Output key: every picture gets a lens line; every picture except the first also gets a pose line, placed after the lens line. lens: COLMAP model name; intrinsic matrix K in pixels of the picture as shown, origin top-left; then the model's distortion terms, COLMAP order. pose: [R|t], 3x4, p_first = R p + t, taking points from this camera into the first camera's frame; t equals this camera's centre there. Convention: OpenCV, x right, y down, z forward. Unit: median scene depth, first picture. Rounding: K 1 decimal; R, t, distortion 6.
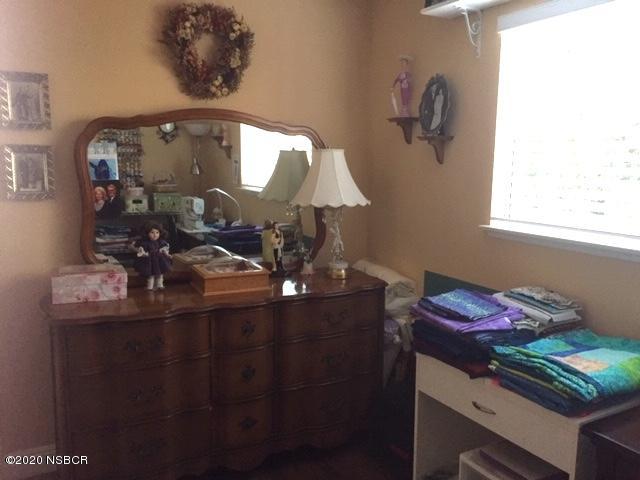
lens RADIAL K [[540.1, 0, 320.0], [0, 540.1, 240.0], [0, 0, 1]] dist [0.072334, -0.081987]
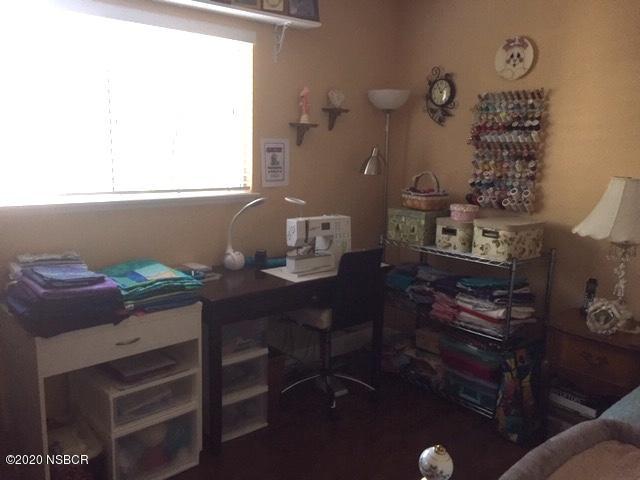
lens RADIAL K [[540.1, 0, 320.0], [0, 540.1, 240.0], [0, 0, 1]] dist [0.072334, -0.081987]
pose [[-0.218863, -0.194526, 0.956169, -0.953111], [0.114713, 0.968002, 0.223190, -0.144139], [-0.968989, 0.158533, -0.189545, 0.795574]]
